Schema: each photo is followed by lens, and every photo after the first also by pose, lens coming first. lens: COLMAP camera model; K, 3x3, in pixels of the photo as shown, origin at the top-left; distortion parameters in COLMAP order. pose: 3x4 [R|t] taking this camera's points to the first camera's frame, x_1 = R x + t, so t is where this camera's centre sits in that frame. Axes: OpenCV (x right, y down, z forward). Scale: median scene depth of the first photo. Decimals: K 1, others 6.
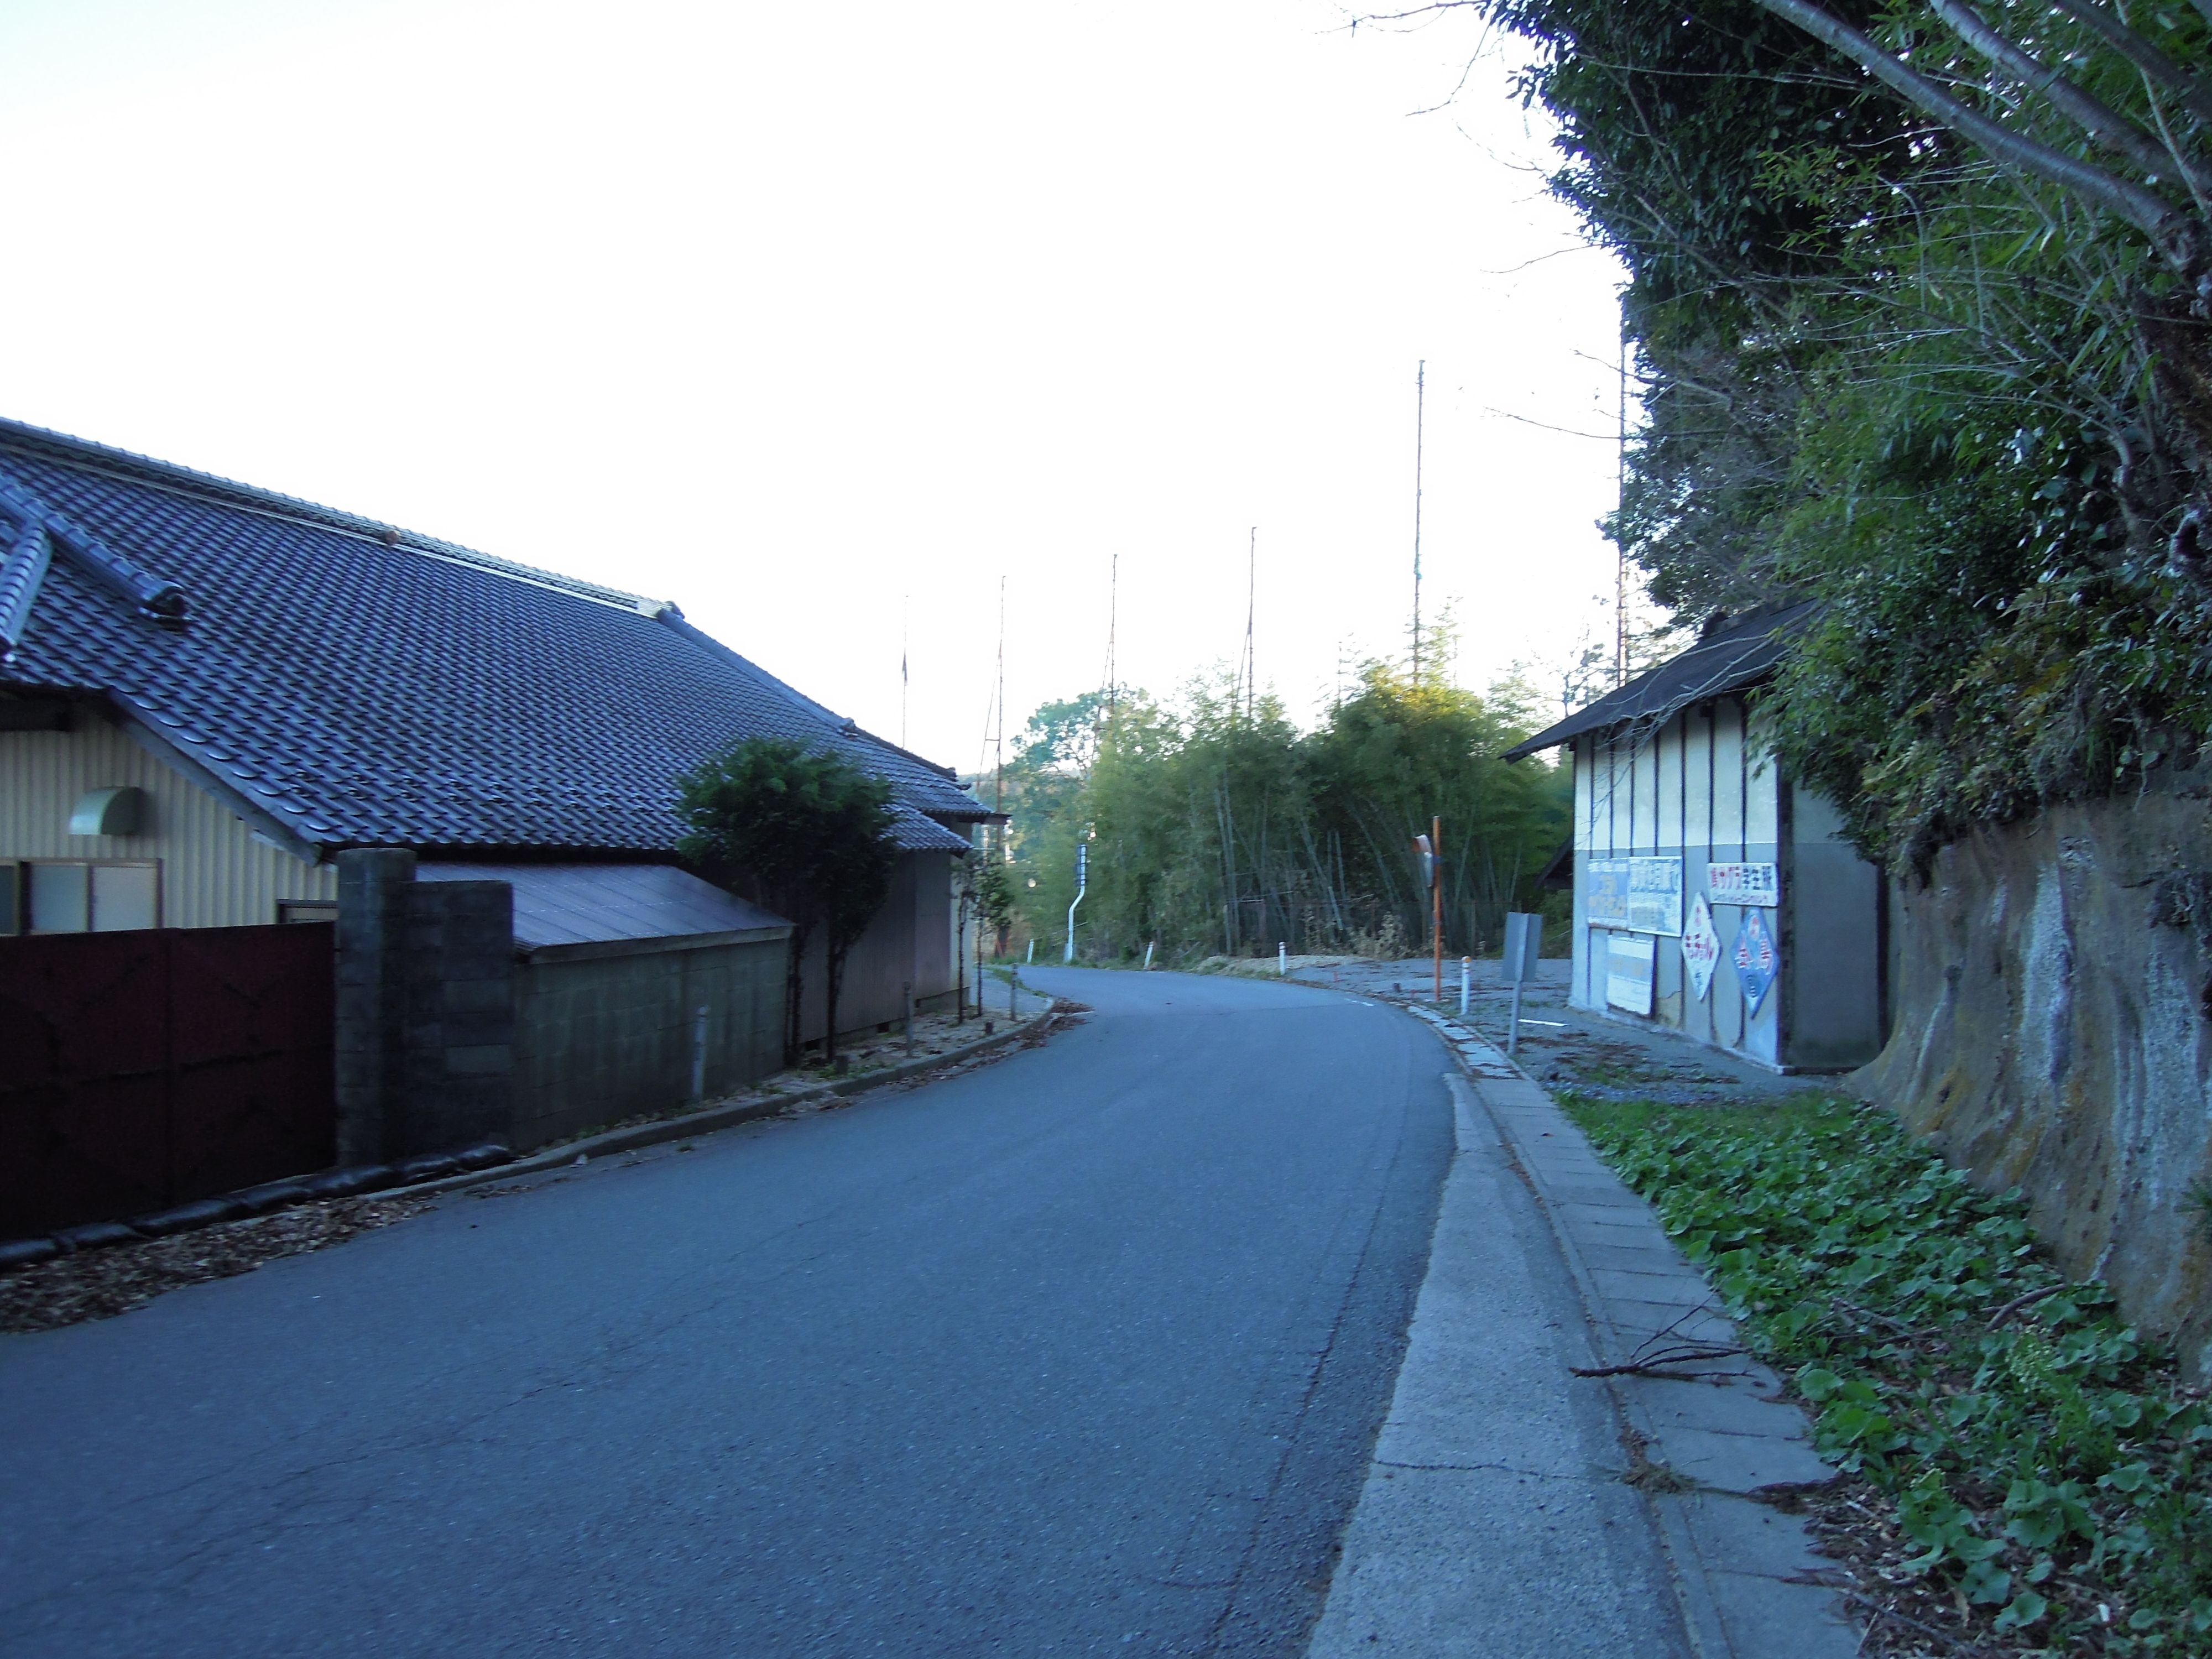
lens RADIAL K [[1579.7, 0, 1106.0], [0, 1579.7, 829.5], [0, 0, 1]] dist [-0.012649, 0.000846]
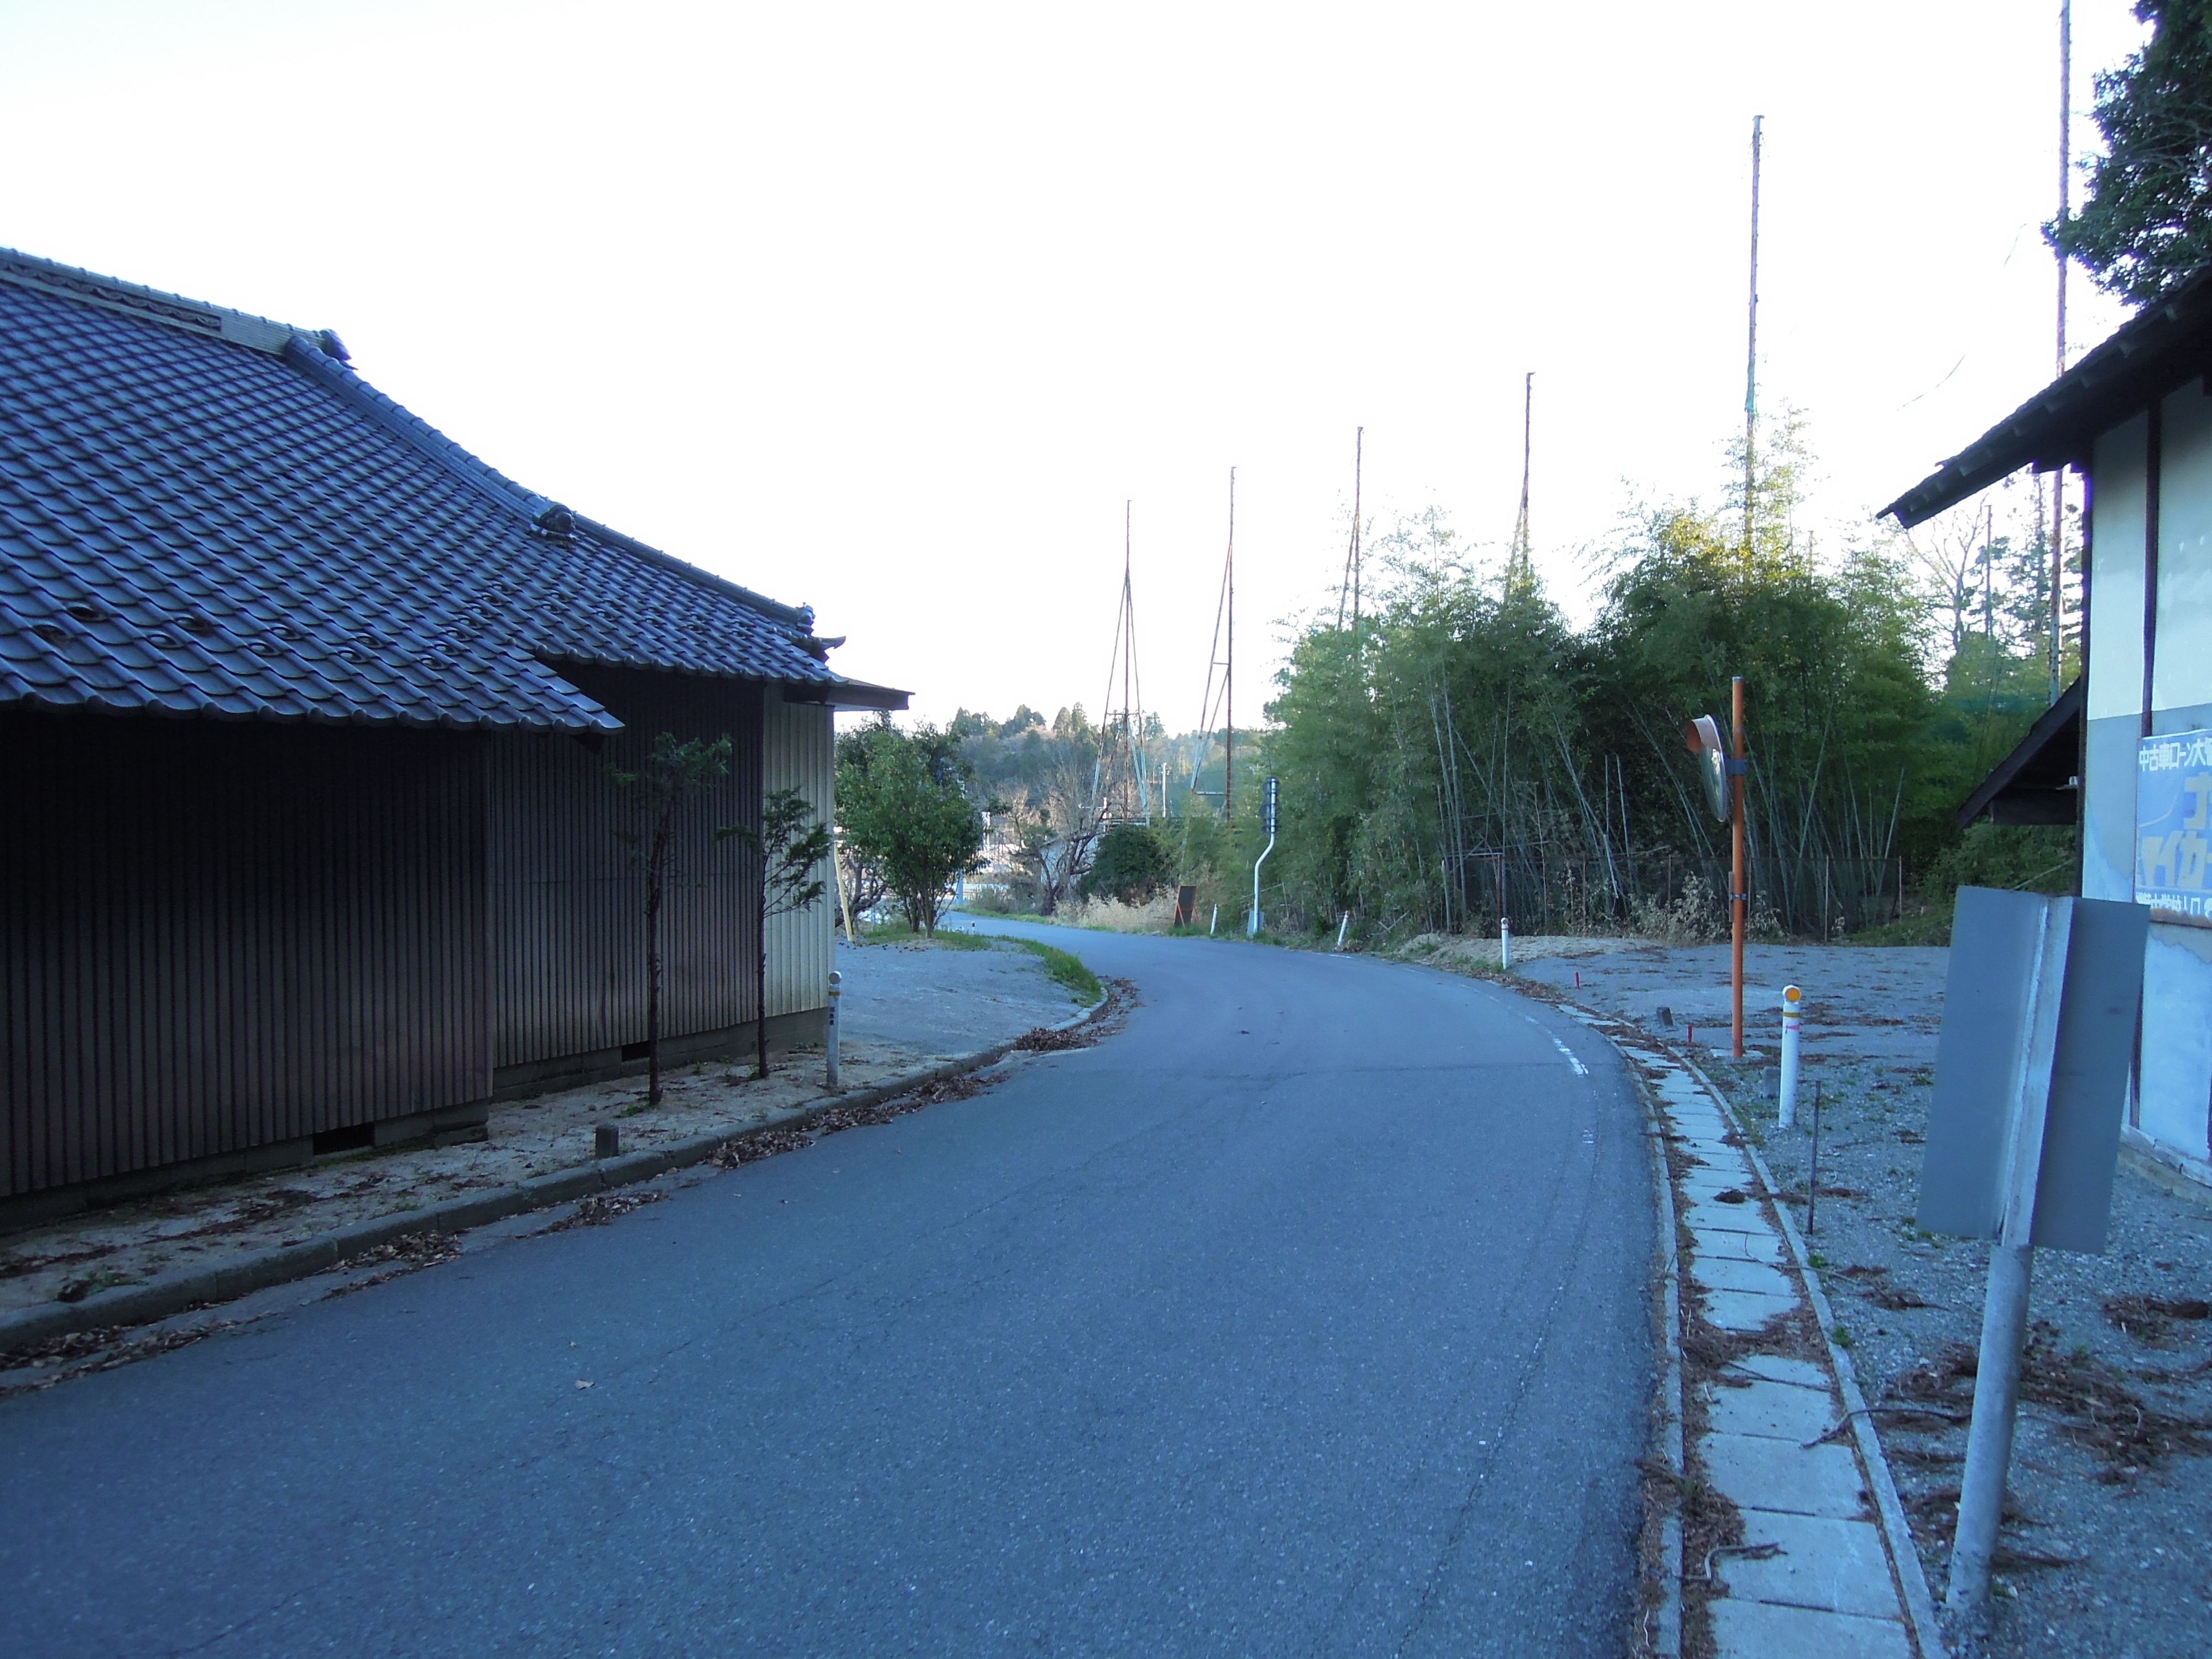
lens RADIAL K [[1579.7, 0, 1106.0], [0, 1579.7, 829.5], [0, 0, 1]] dist [-0.012649, 0.000846]
pose [[0.979023, 0.000523, -0.203749, 0.070856], [0.005303, 0.999592, 0.028051, 0.013901], [0.203681, -0.028543, 0.978621, 0.288914]]
